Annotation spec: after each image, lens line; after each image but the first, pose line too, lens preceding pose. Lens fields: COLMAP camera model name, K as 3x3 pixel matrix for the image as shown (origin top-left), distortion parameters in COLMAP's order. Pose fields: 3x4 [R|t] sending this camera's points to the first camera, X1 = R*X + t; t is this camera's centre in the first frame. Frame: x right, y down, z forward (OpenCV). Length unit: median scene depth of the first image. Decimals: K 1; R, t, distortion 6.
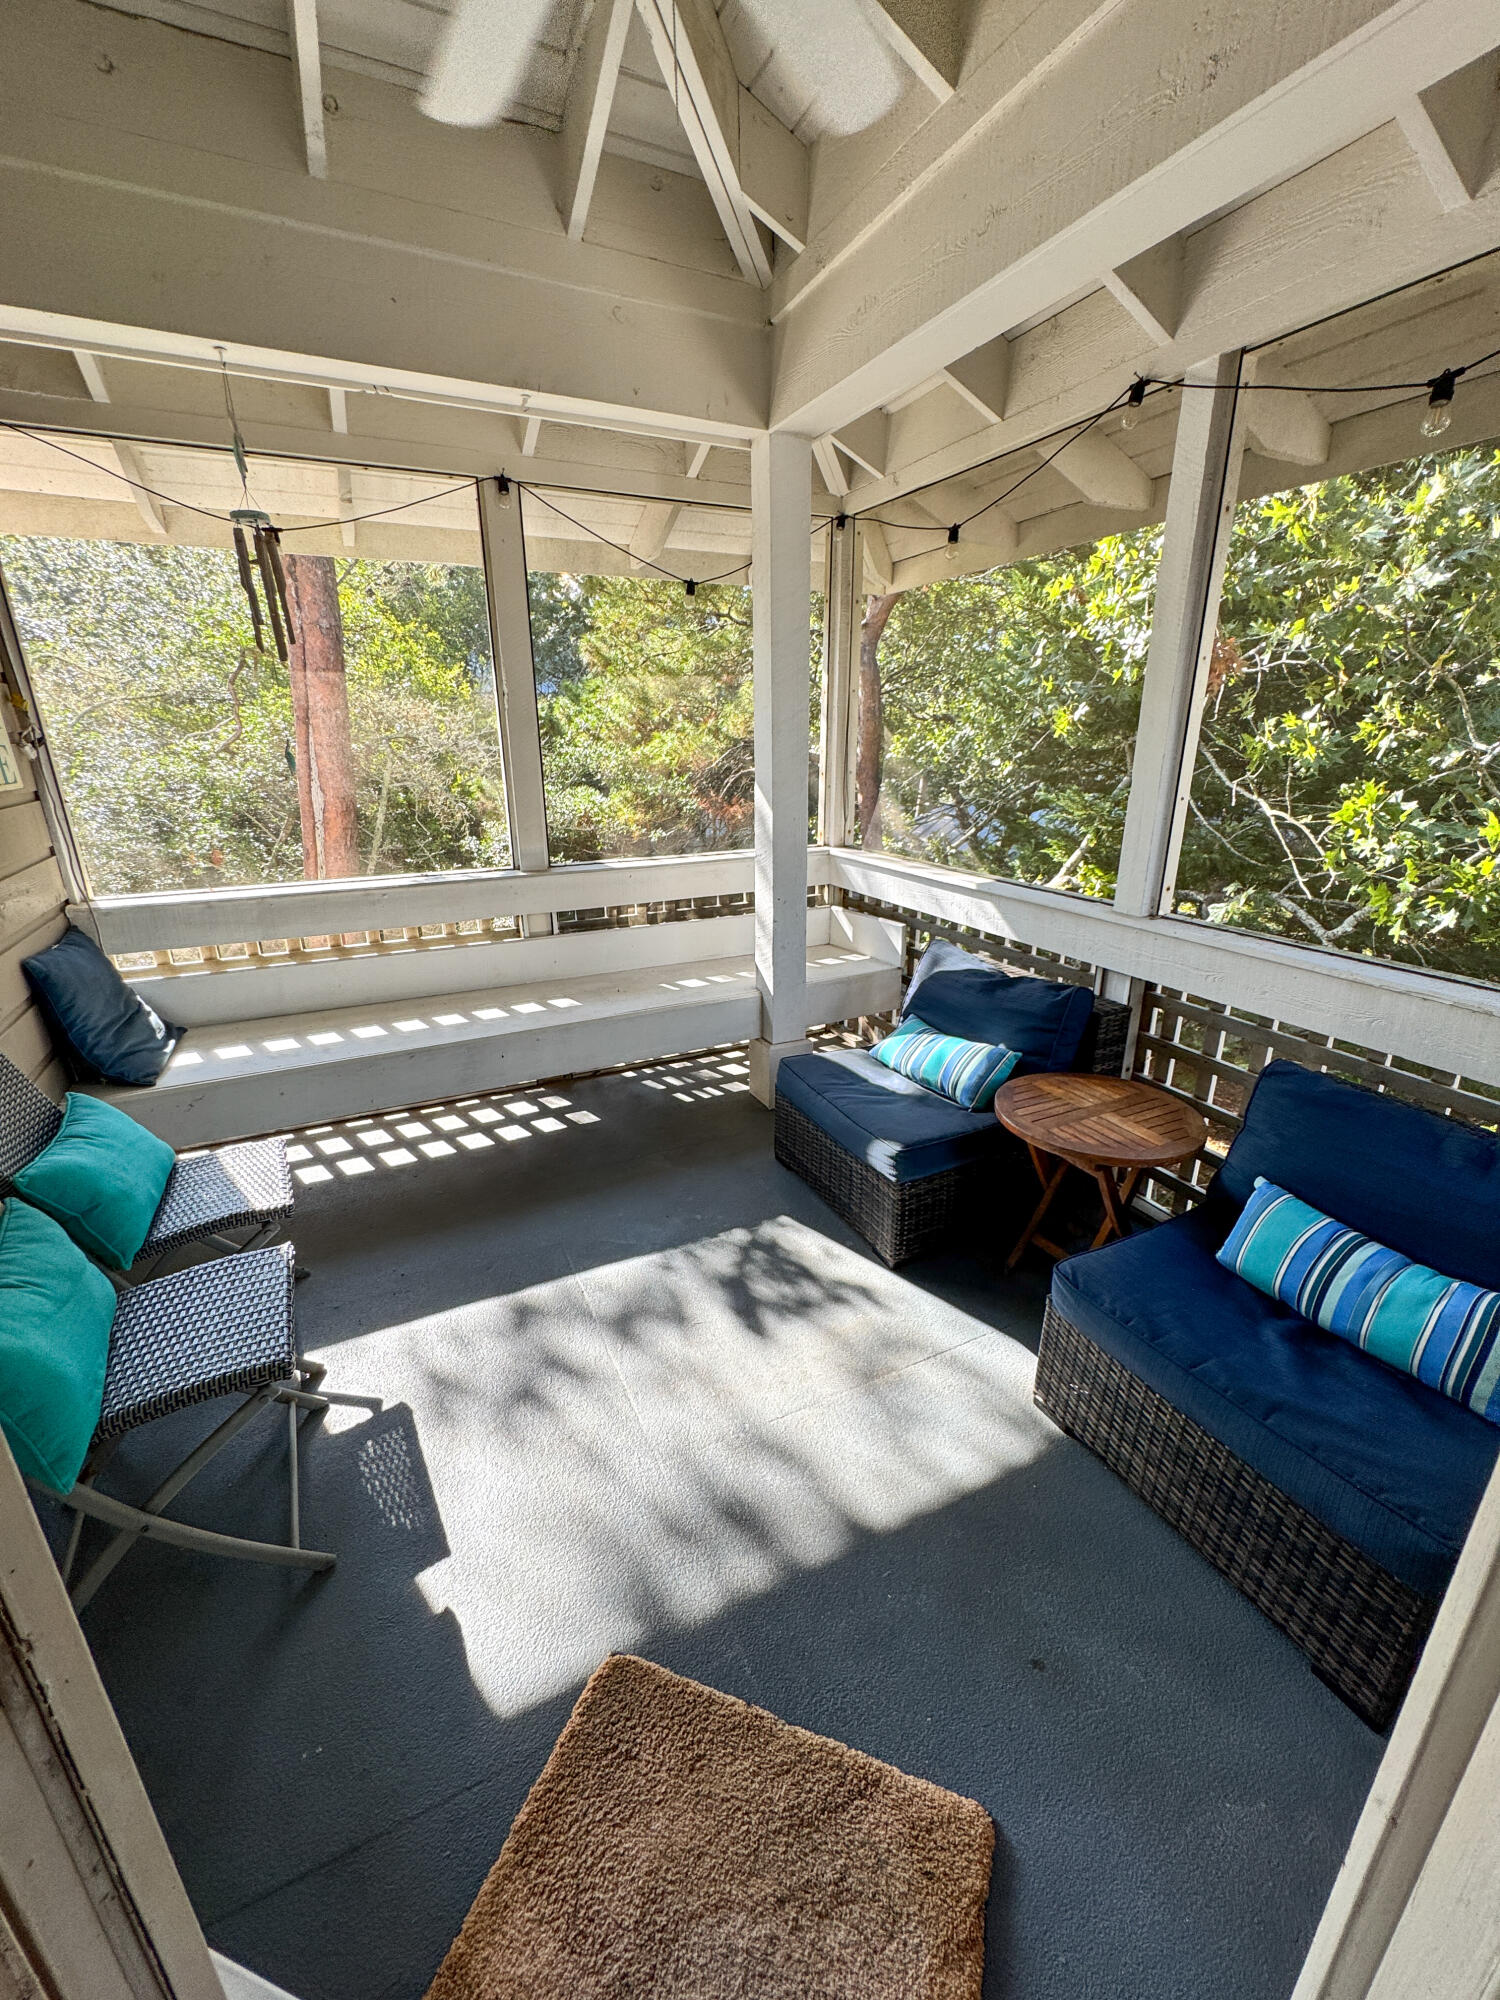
lens RADIAL K [[799.4, 0, 752.7], [0, 799.4, 1006.6], [0, 0, 1]] dist [-0.003951, 0.000504]
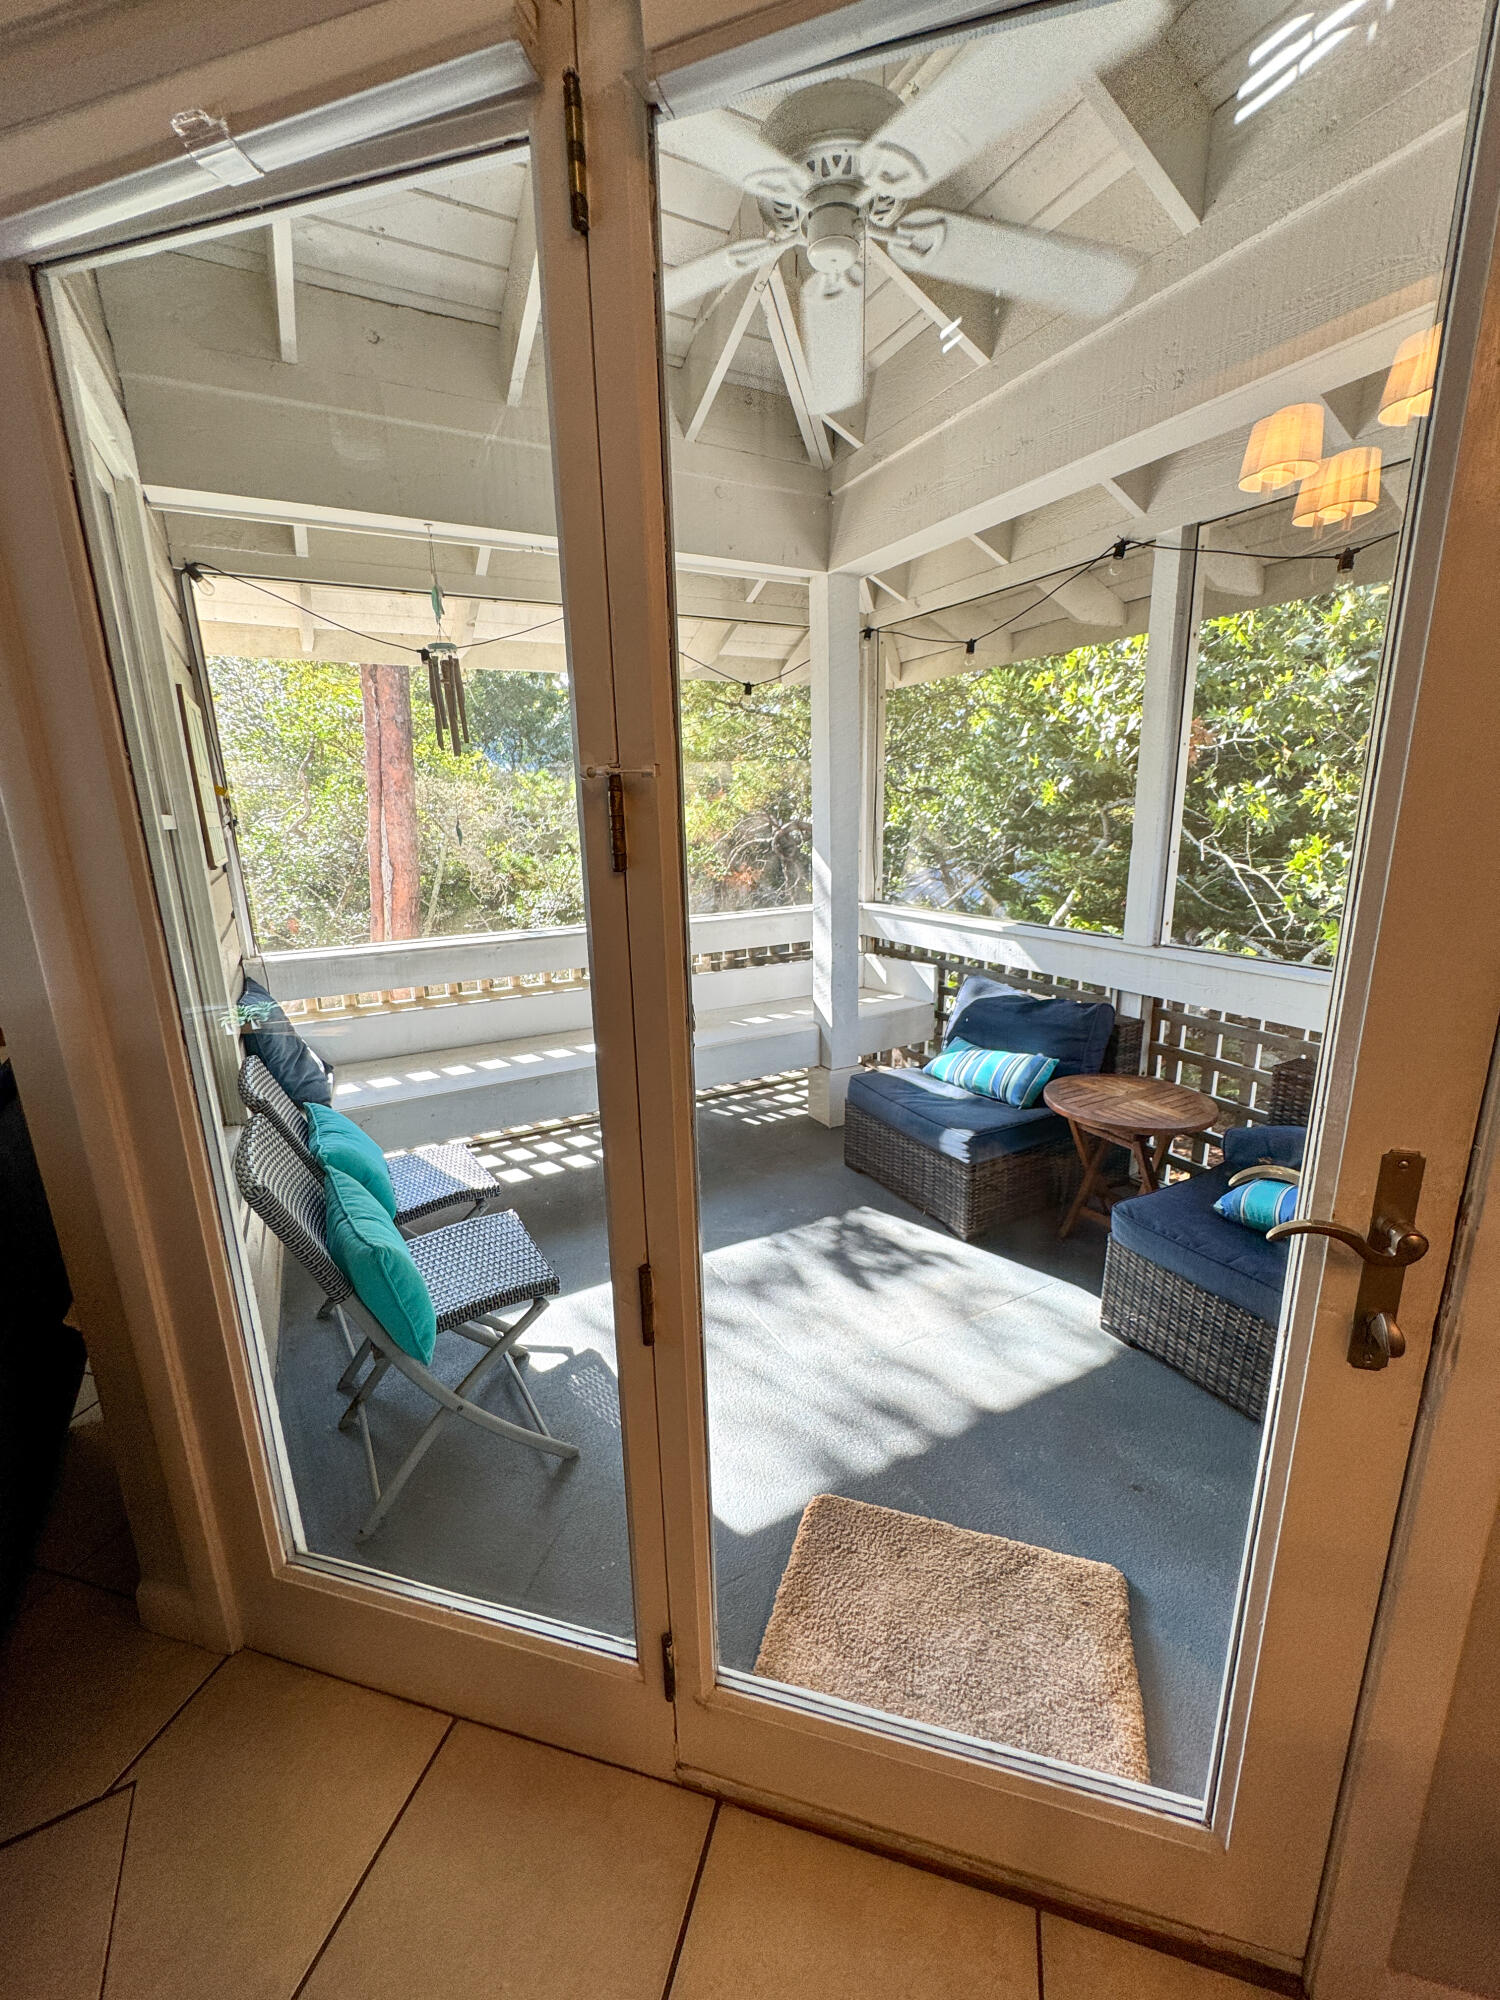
lens RADIAL K [[799.4, 0, 753.3], [0, 799.4, 1006.4], [0, 0, 1]] dist [-0.003951, 0.000504]
pose [[0.999020, -0.026521, 0.035434, -0.160031], [0.029453, 0.995948, -0.084969, 0.064408], [-0.033037, 0.085930, 0.995753, -0.192151]]
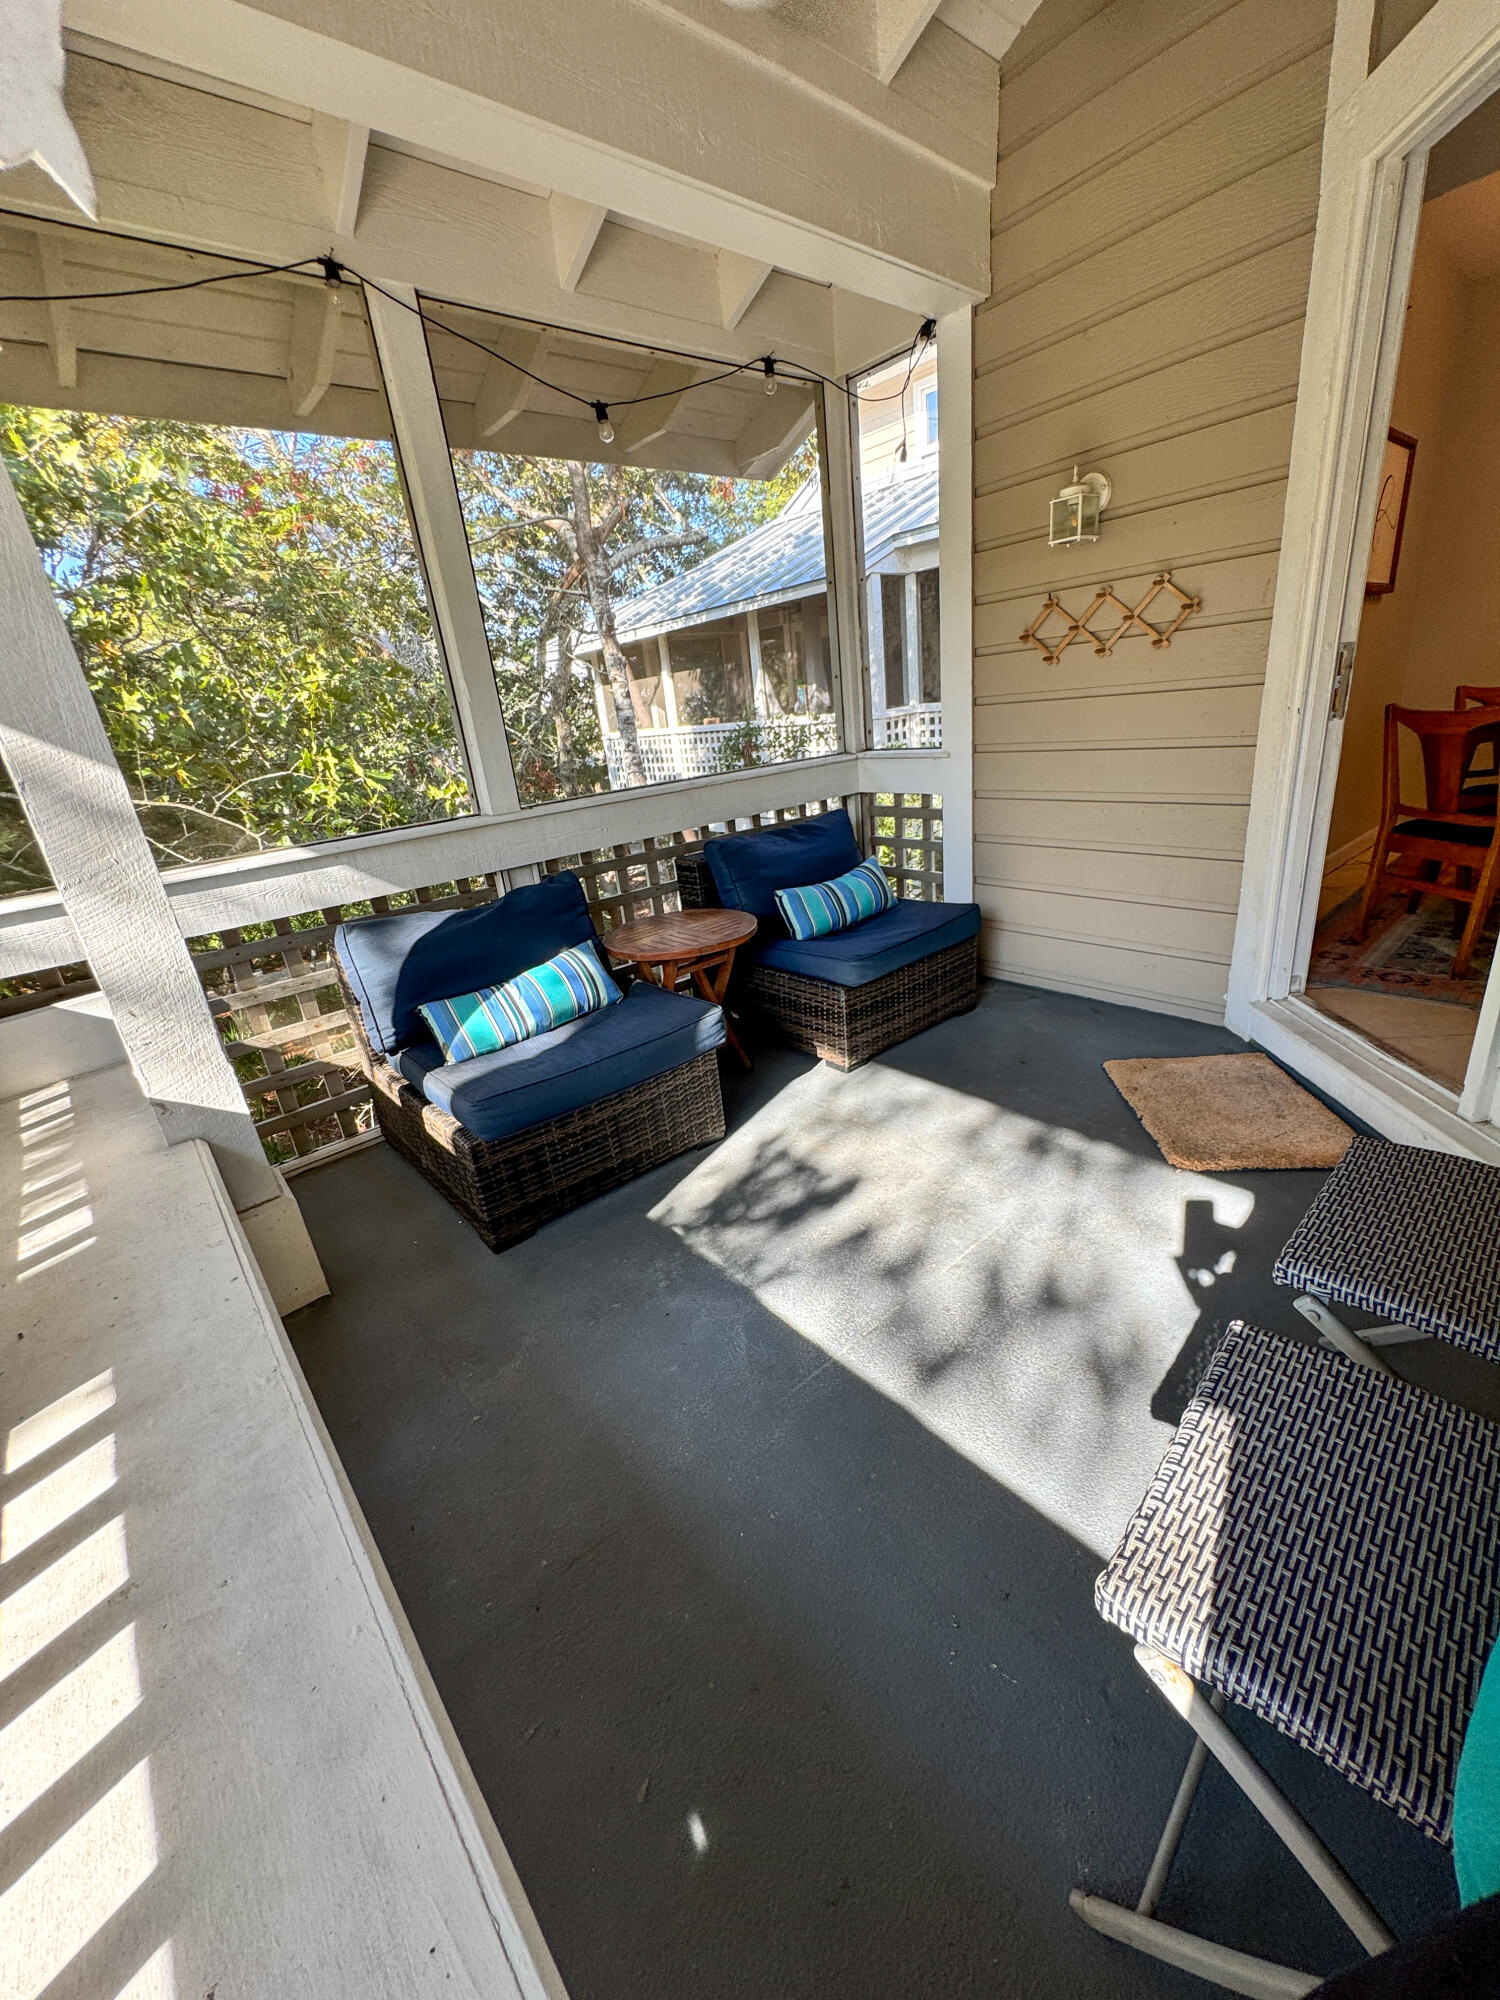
lens RADIAL K [[799.4, 0, 738.8], [0, 799.4, 1012.5], [0, 0, 1]] dist [-0.003951, 0.000504]
pose [[-0.242535, -0.314975, 0.917588, -0.656785], [0.414735, 0.821380, 0.391573, -0.179485], [-0.877024, 0.475526, -0.068582, 0.885159]]
